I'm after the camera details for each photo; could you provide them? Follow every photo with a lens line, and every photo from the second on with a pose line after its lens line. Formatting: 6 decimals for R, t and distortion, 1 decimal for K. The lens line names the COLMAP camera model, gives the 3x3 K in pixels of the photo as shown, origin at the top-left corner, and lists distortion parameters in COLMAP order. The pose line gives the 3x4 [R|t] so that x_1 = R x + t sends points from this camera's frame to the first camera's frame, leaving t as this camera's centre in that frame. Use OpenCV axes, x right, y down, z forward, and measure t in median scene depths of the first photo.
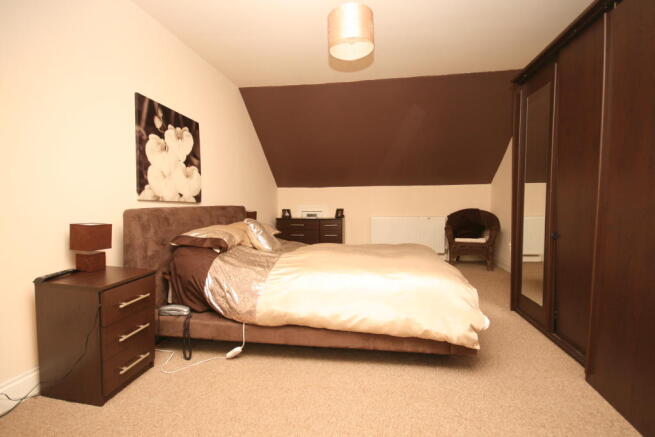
lens RADIAL K [[306.2, 0, 327.4], [0, 306.2, 216.9], [0, 0, 1]] dist [0.002219, 0.000432]
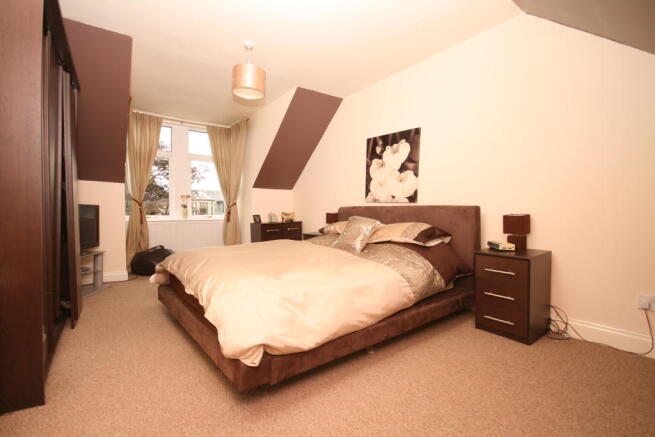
lens RADIAL K [[306.2, 0, 327.0], [0, 306.2, 215.3], [0, 0, 1]] dist [0.002219, 0.000432]
pose [[-0.672424, 0.041832, -0.738983, 0.689347], [-0.014204, 0.997488, 0.069390, -0.081483], [0.740030, 0.057156, -0.670141, 1.716347]]
